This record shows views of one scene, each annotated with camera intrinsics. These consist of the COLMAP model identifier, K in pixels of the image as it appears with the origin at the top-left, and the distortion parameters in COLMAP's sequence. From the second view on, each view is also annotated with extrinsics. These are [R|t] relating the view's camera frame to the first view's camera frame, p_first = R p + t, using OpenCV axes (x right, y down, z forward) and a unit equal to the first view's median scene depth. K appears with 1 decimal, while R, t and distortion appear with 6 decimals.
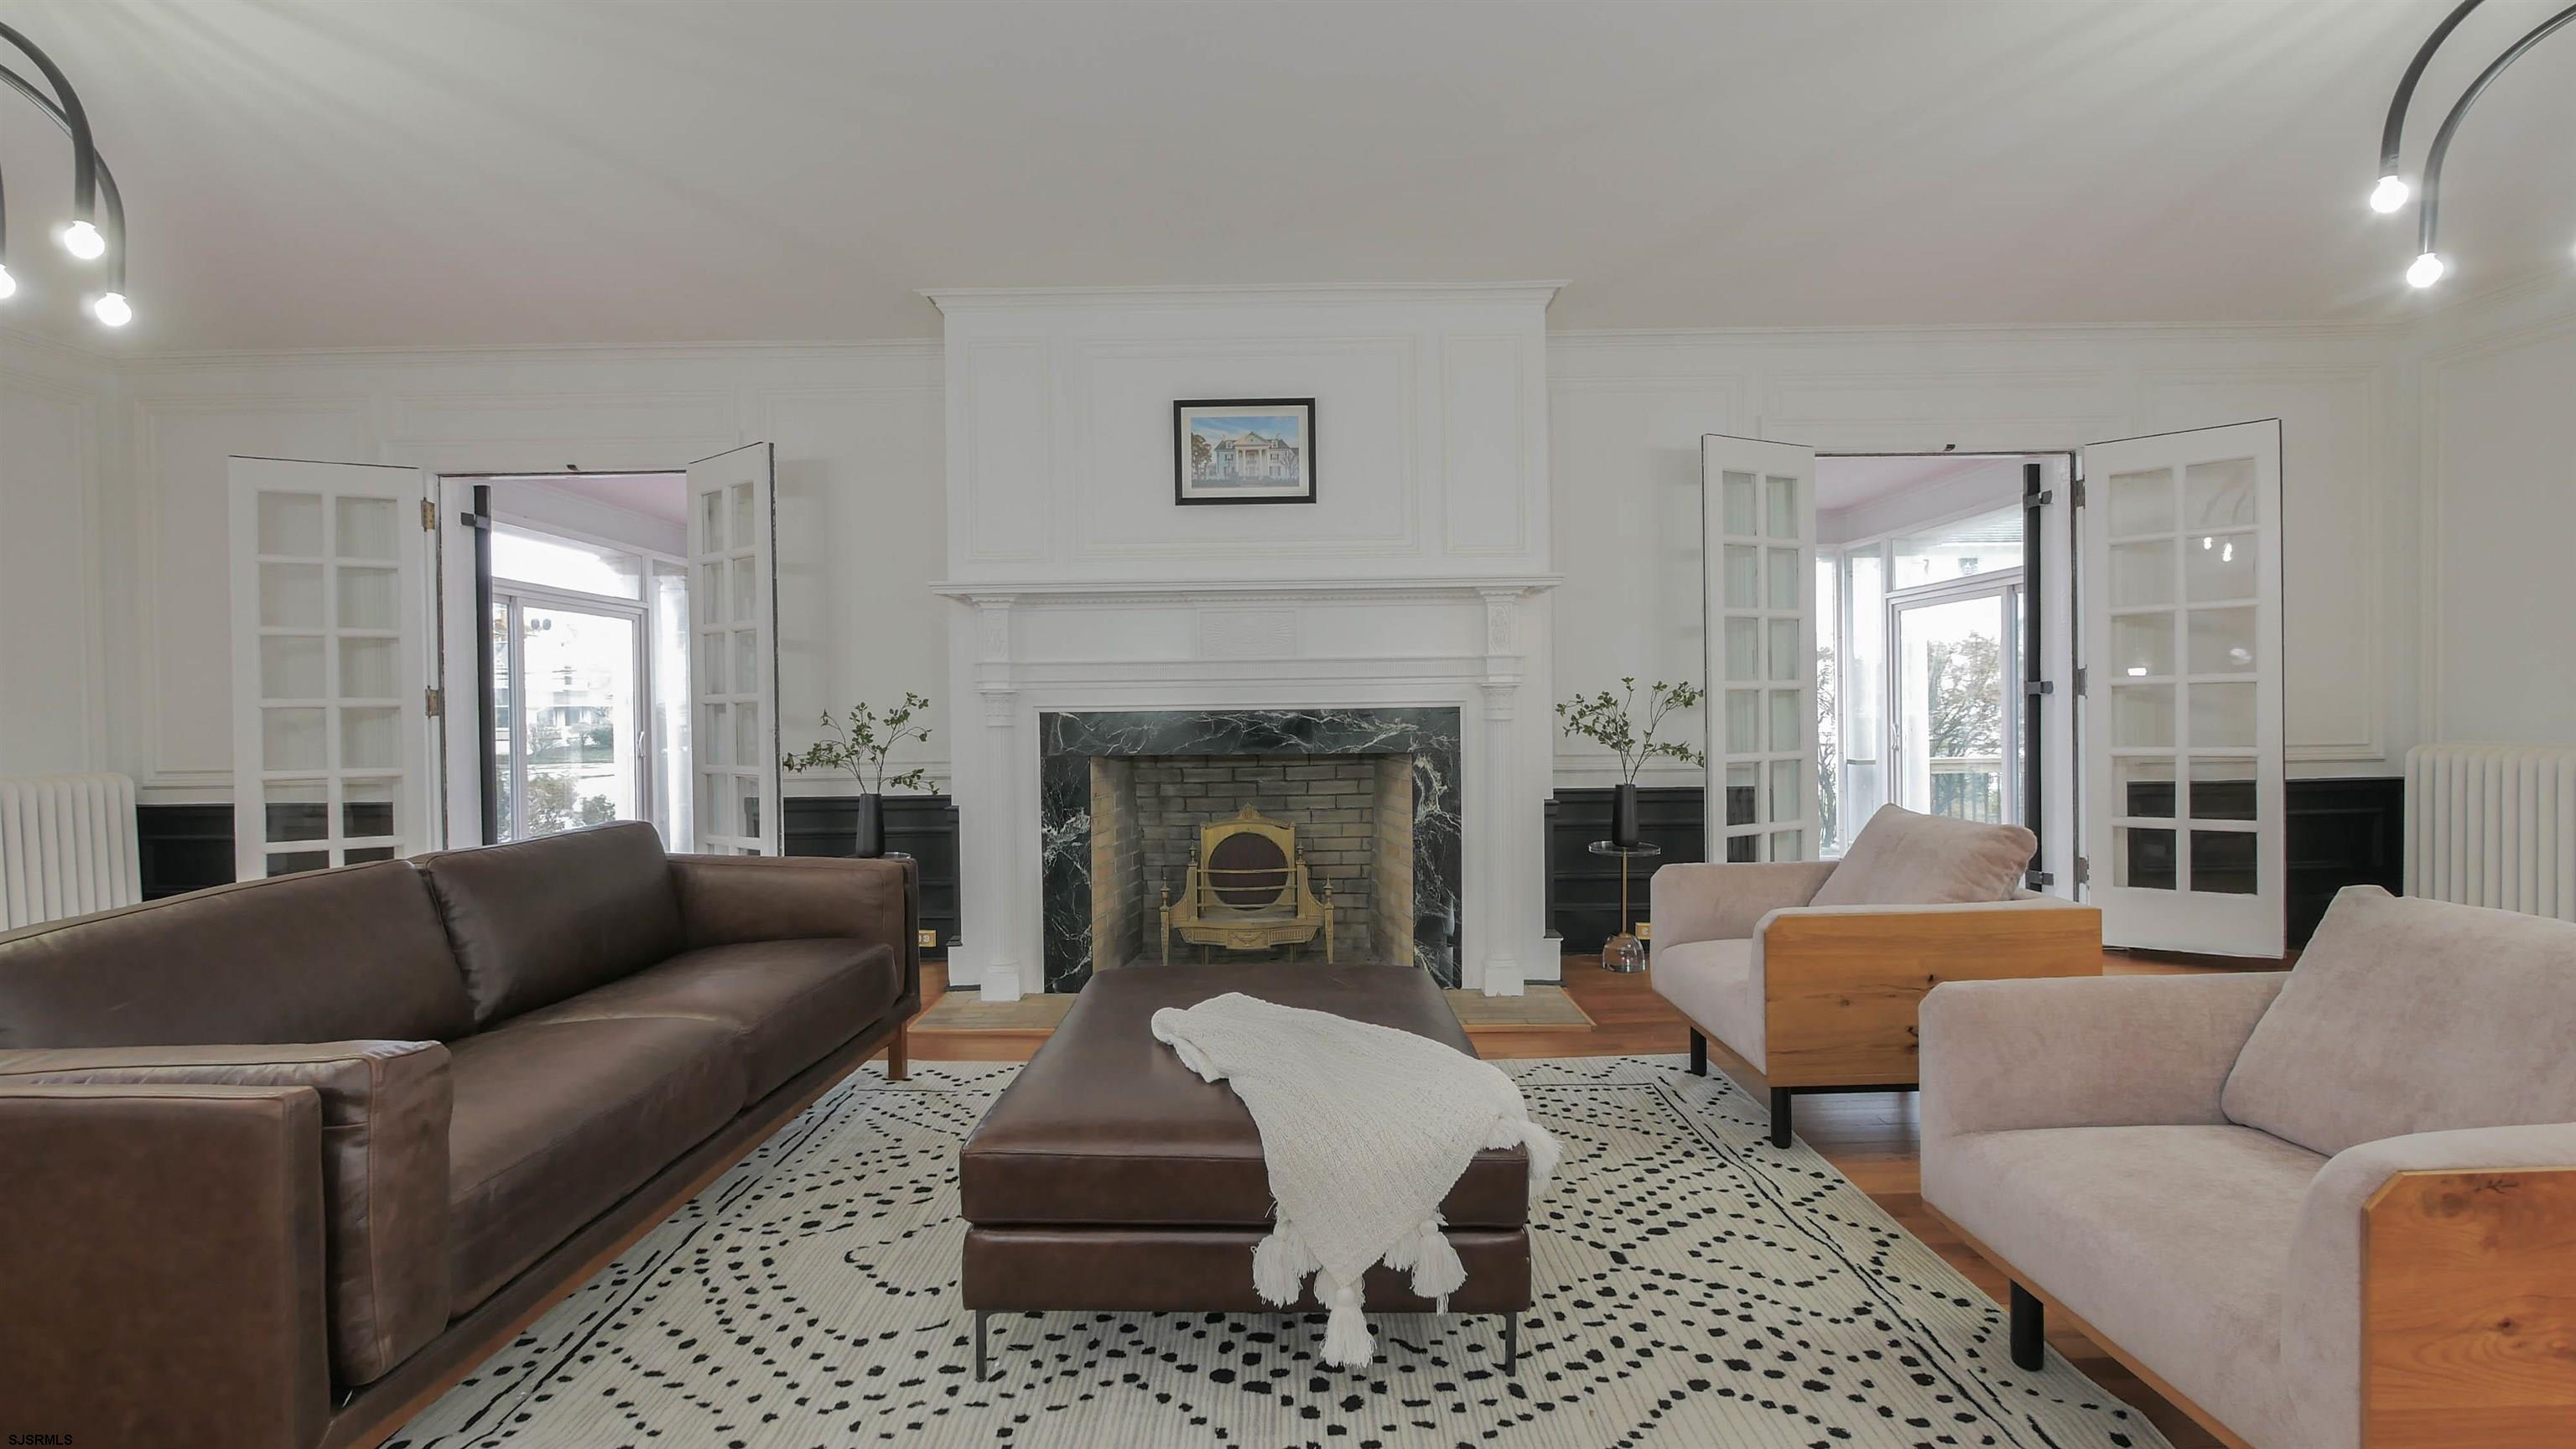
lens RADIAL K [[1062.0, 0, 1280.0], [0, 1062.0, 725.1], [0, 0, 1]] dist [-0.010161, 0.001006]
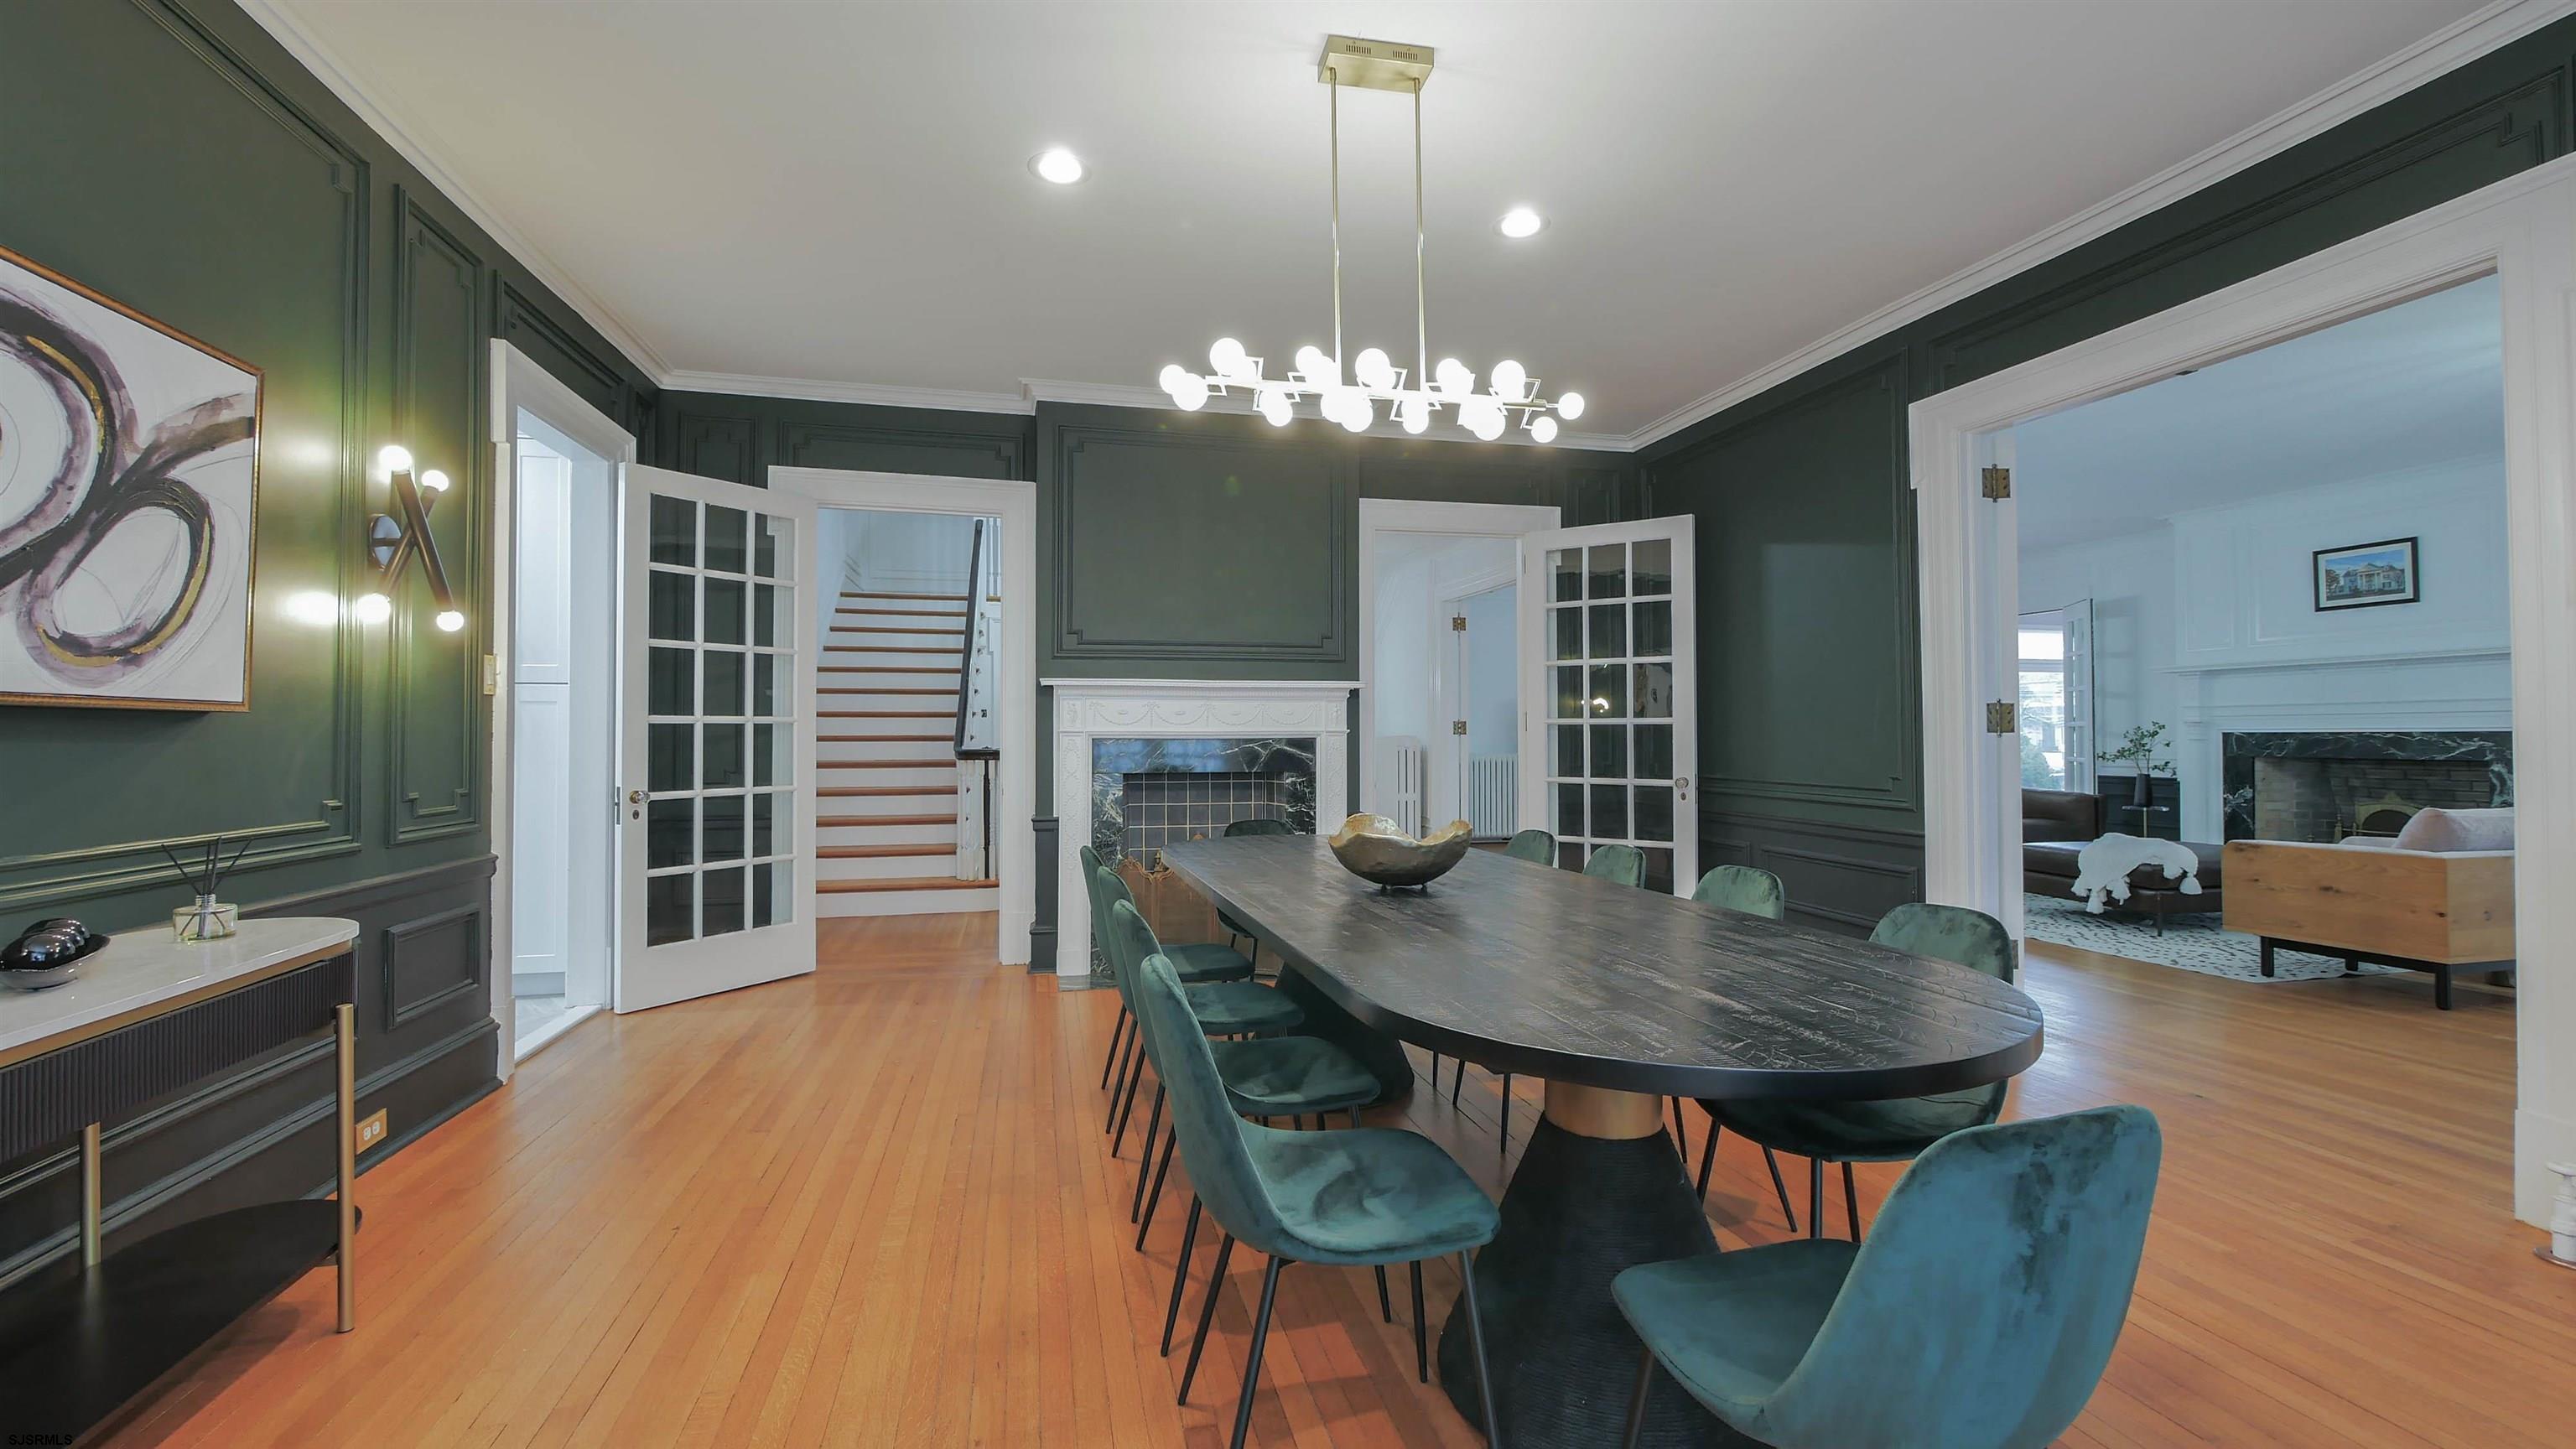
lens RADIAL K [[1062.0, 0, 1283.4], [0, 1062.0, 729.0], [0, 0, 1]] dist [-0.010161, 0.001006]
pose [[0.236550, 0.004220, -0.971610, 1.163296], [-0.007561, 0.999968, 0.002503, -0.010133], [0.971590, 0.006755, 0.236575, -1.023562]]
